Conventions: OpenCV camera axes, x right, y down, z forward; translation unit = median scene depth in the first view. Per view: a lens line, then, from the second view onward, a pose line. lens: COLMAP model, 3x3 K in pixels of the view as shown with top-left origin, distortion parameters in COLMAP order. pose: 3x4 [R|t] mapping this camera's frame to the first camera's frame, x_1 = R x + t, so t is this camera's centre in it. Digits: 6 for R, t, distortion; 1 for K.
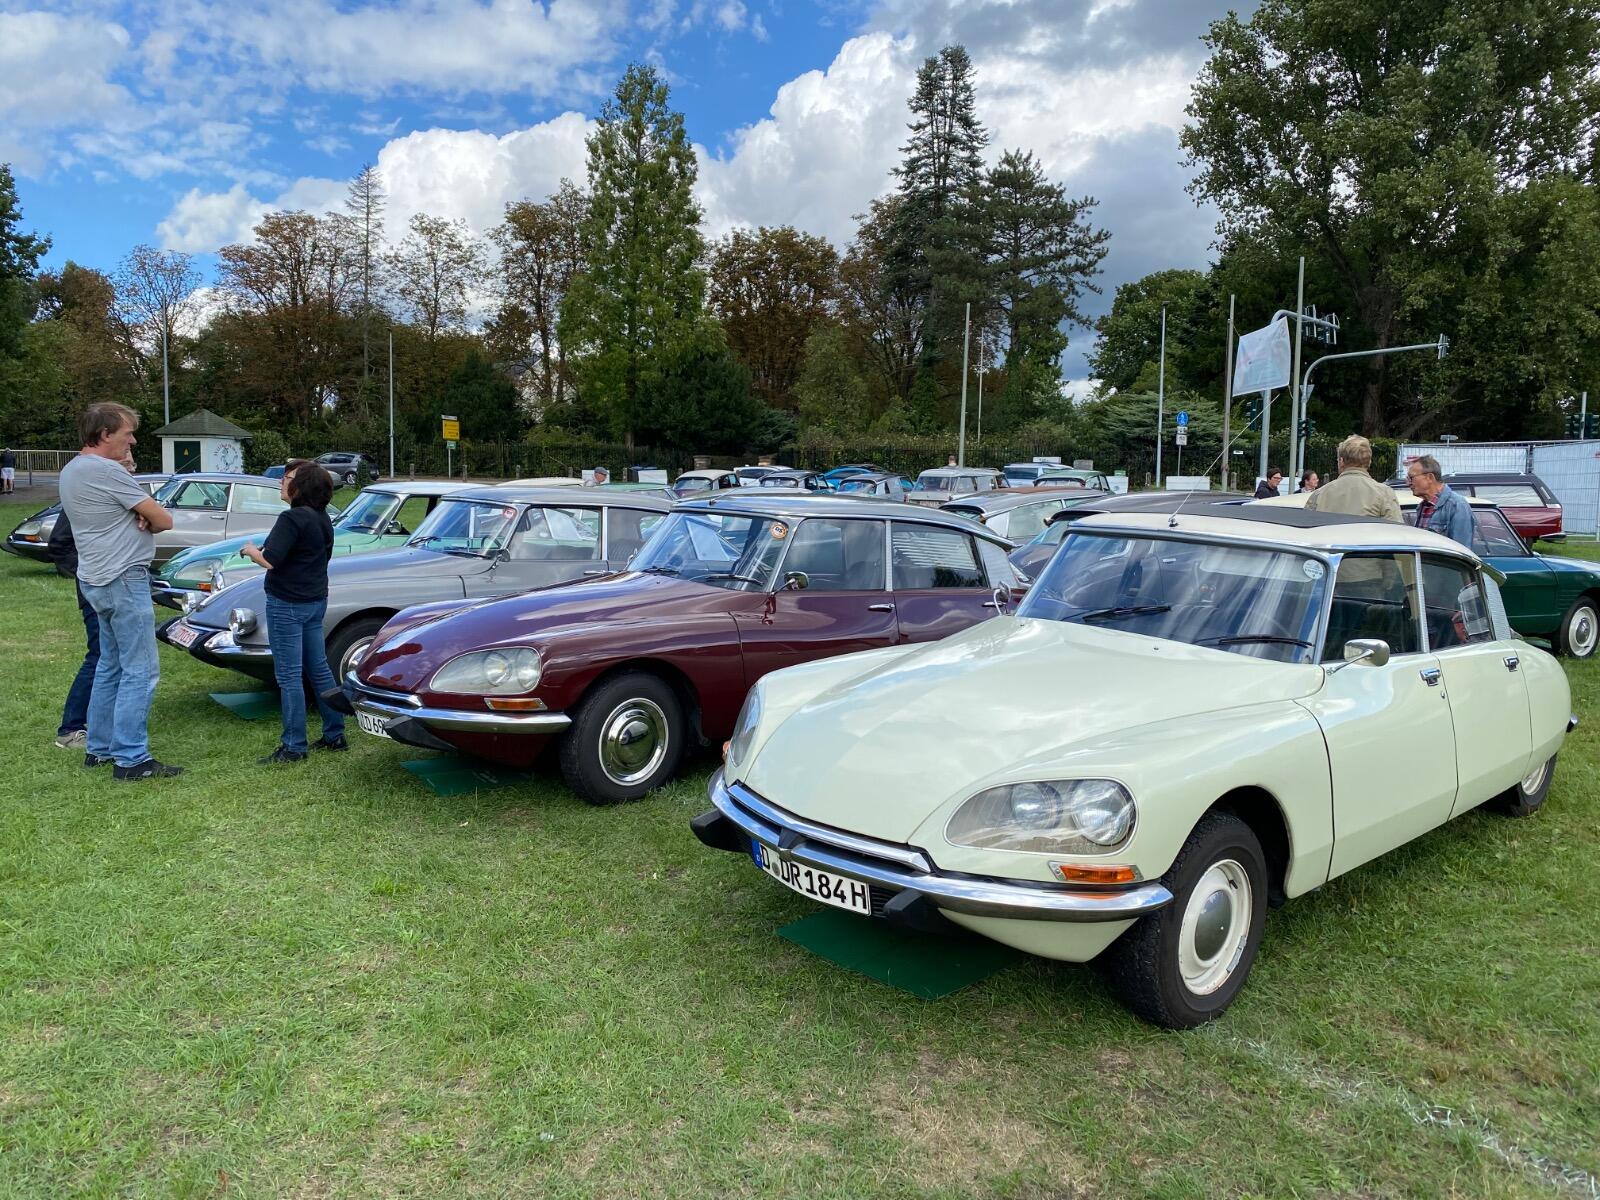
lens RADIAL K [[1080.1, 0, 800.0], [0, 1080.1, 600.0], [0, 0, 1]] dist [-0.002526, -0.000512]
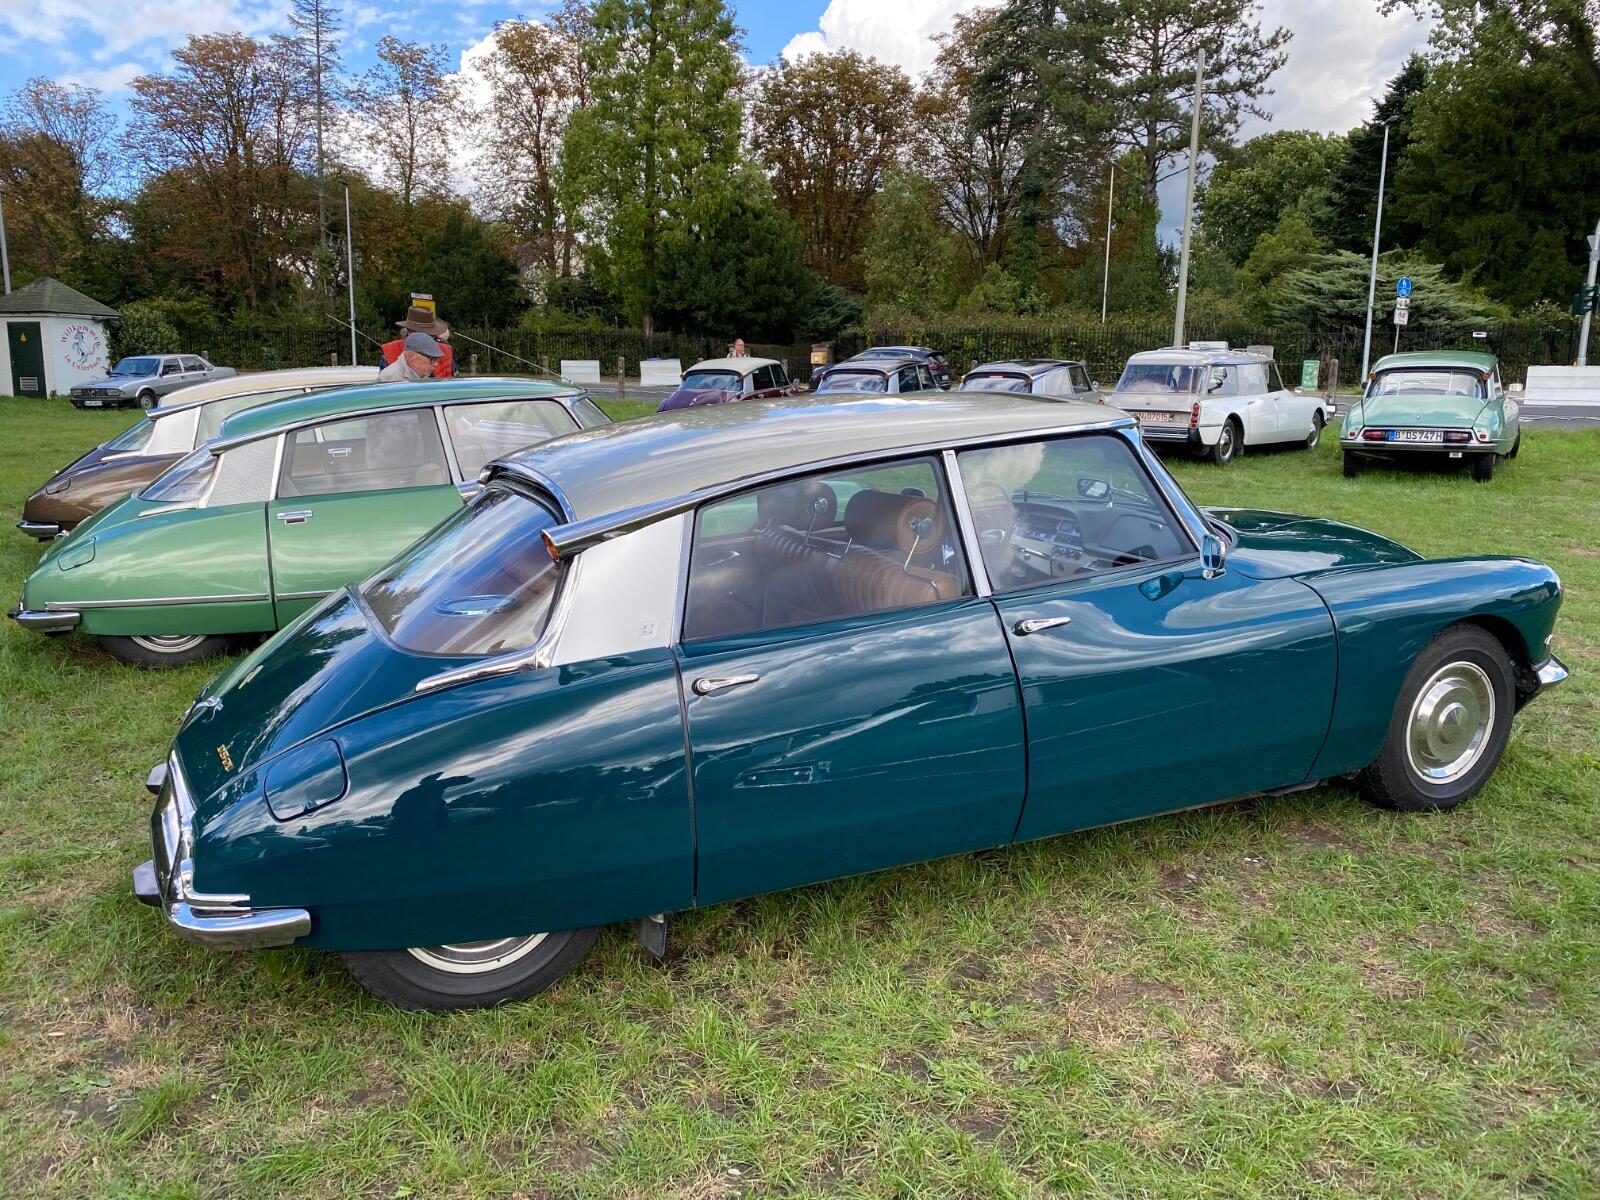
lens RADIAL K [[1080.1, 0, 800.0], [0, 1080.1, 600.0], [0, 0, 1]] dist [-0.002526, -0.000512]
pose [[0.999049, 0.006976, -0.043047, -0.011167], [-0.002907, 0.995579, 0.093881, -0.020879], [0.043512, -0.093667, 0.994652, 0.192655]]
